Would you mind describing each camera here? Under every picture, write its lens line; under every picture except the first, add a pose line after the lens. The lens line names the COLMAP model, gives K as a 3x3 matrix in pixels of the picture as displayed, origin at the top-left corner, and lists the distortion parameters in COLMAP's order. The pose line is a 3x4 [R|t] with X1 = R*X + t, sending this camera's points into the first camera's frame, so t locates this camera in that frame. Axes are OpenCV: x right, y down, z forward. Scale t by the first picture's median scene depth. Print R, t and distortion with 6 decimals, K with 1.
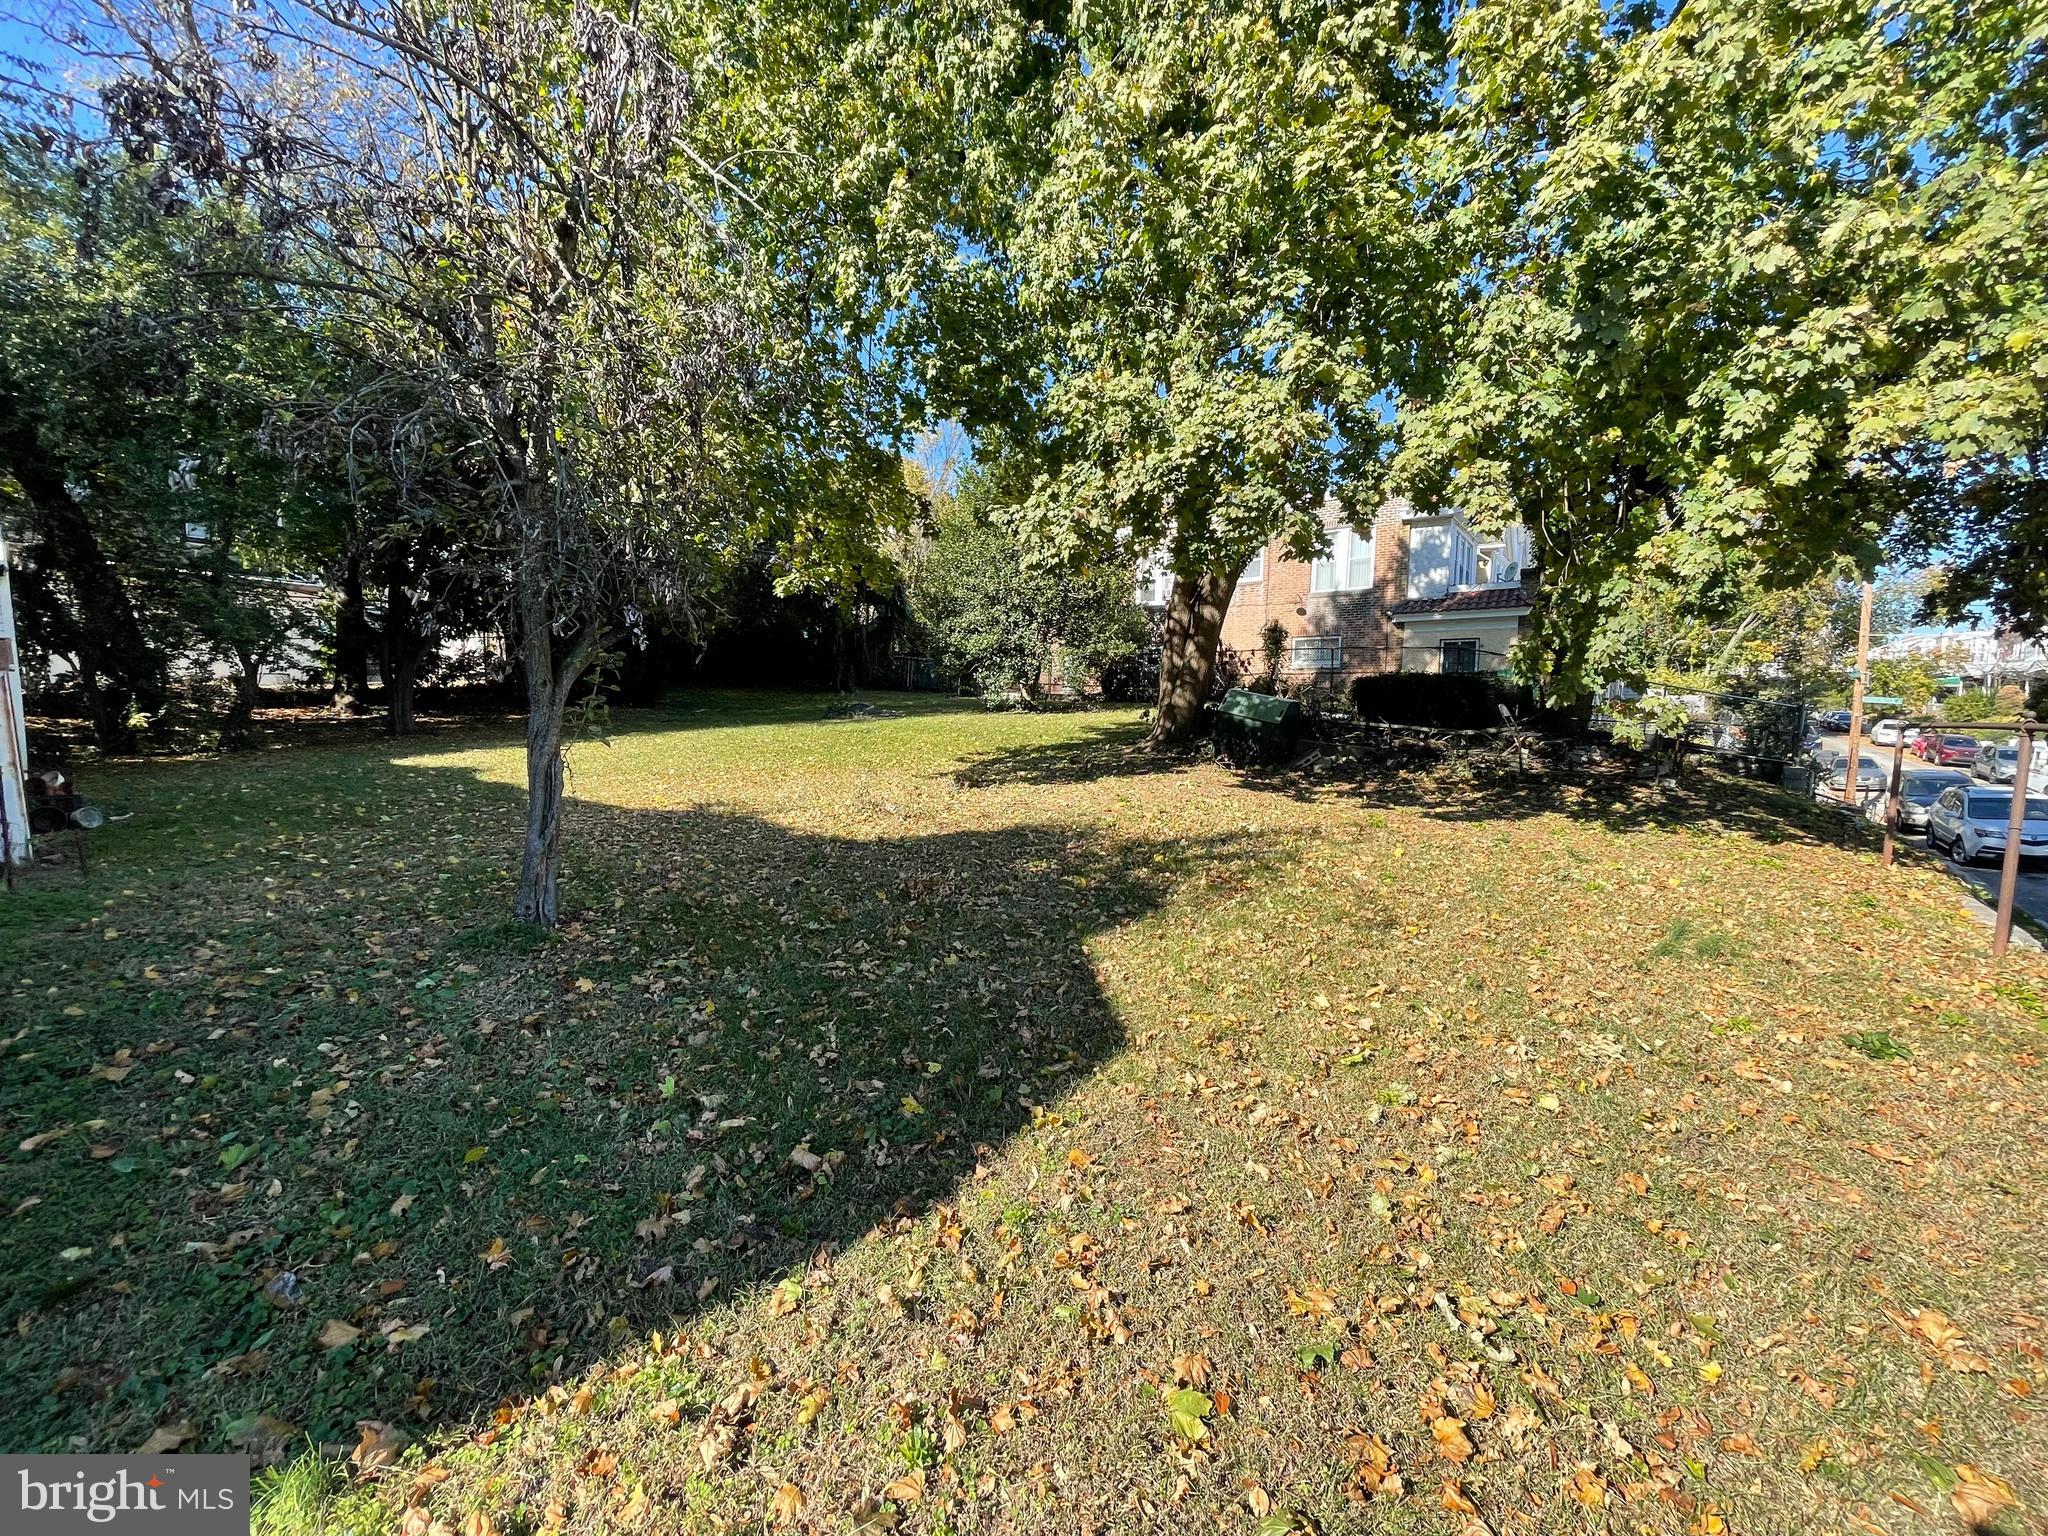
lens RADIAL K [[823.5, 0, 1030.5], [0, 823.5, 779.2], [0, 0, 1]] dist [-0.001711, -0.000147]
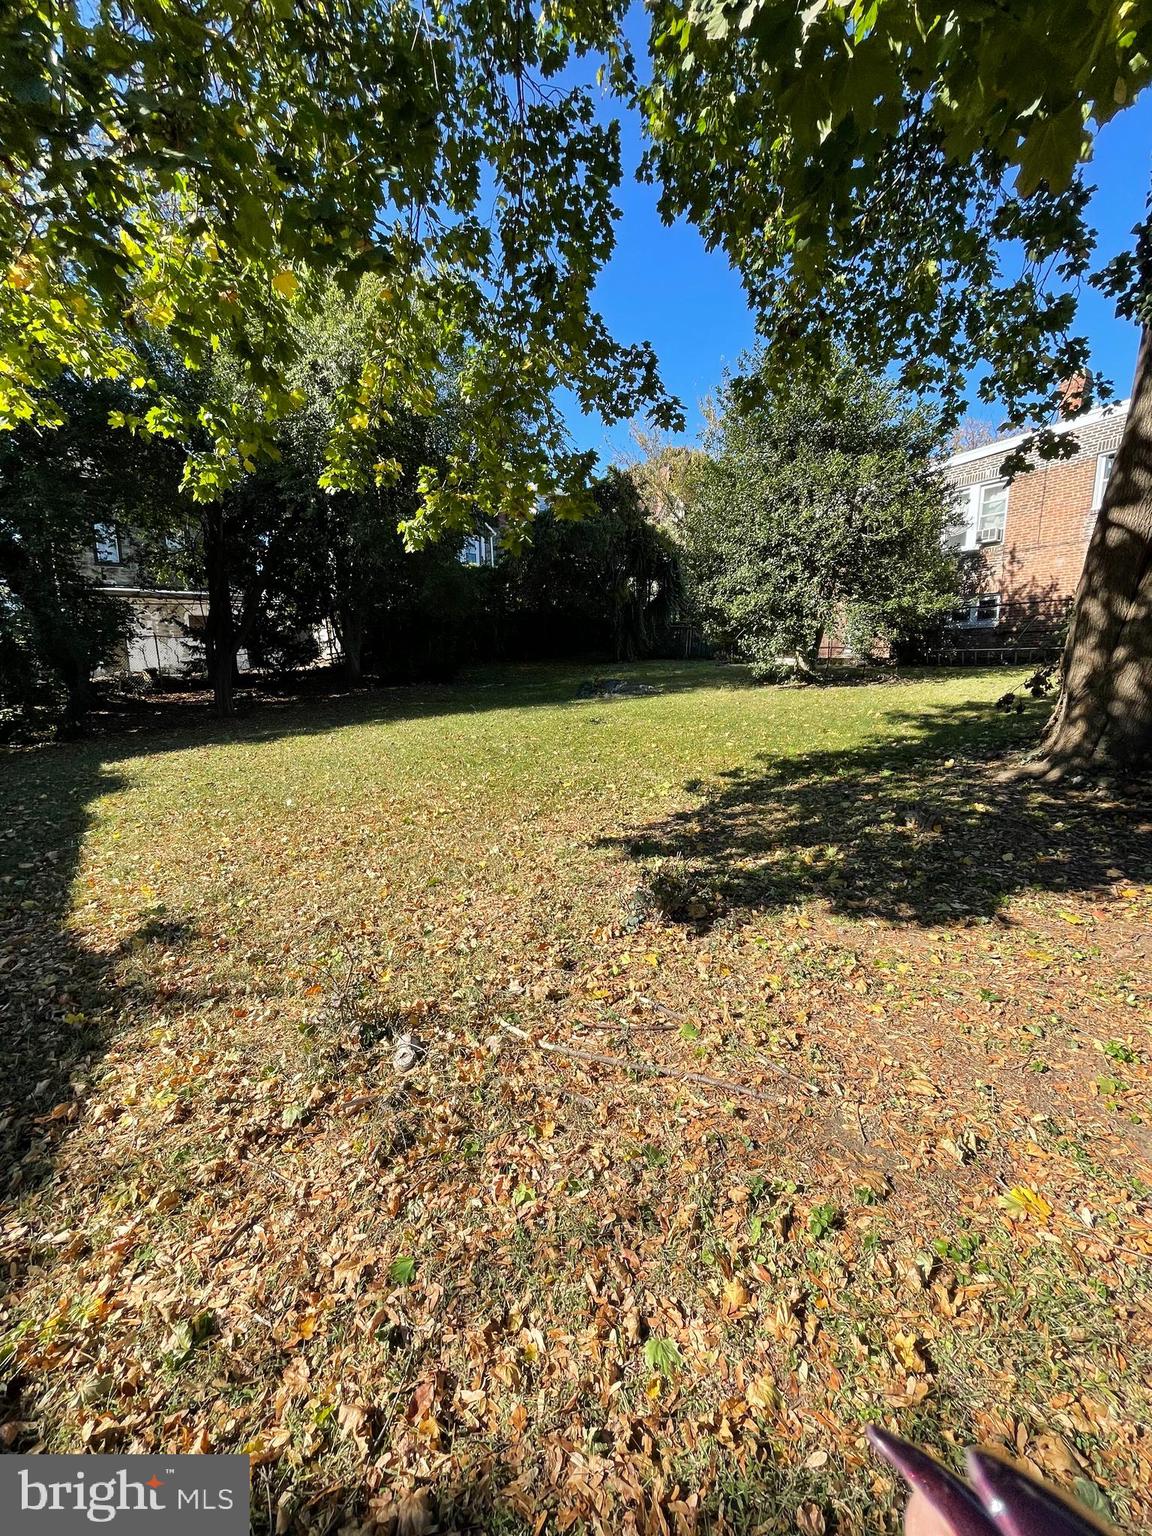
lens RADIAL K [[617.7, 0, 576.3], [0, 617.7, 769.9], [0, 0, 1]] dist [-0.001711, -0.000147]
pose [[0.939049, 0.027867, -0.342653, -0.003824], [-0.000266, 0.996768, 0.080336, -0.046248], [0.343784, -0.075348, 0.936021, 0.323413]]
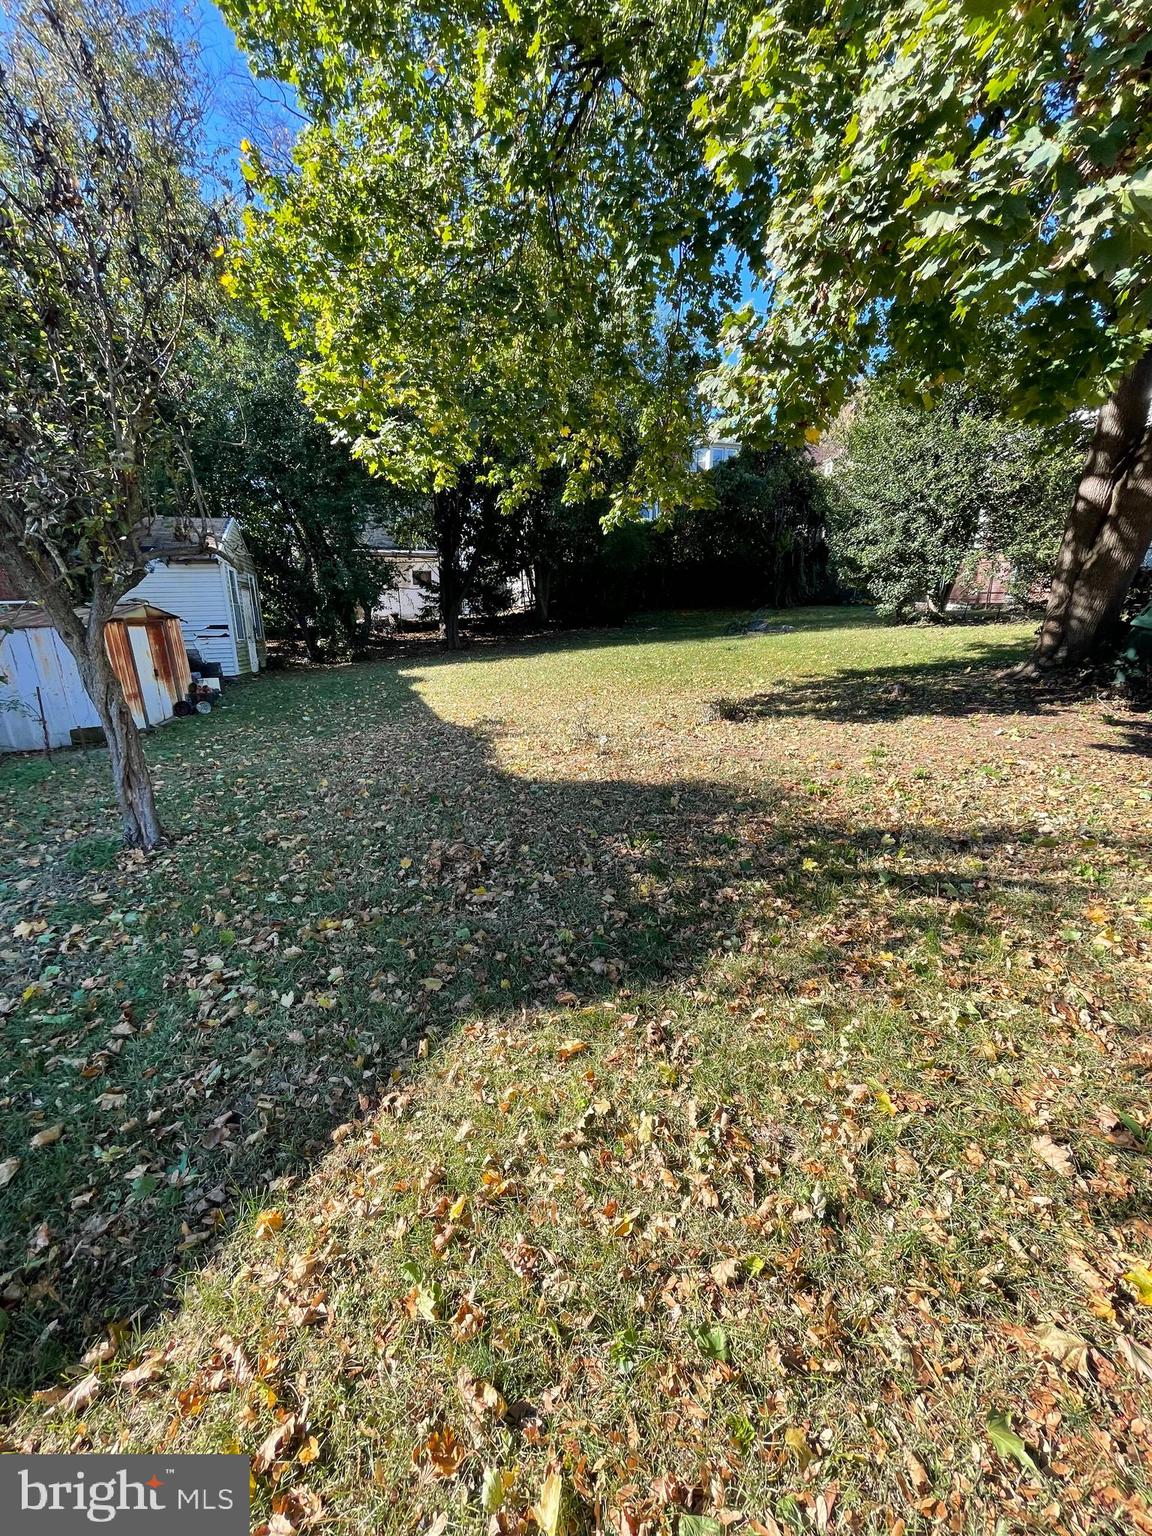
lens RADIAL K [[617.7, 0, 580.7], [0, 617.7, 767.6], [0, 0, 1]] dist [-0.001711, -0.000147]
pose [[0.819139, 0.107174, -0.563493, 0.087169], [-0.023154, 0.987767, 0.154211, -0.019464], [0.573127, -0.113273, 0.811600, 0.169656]]
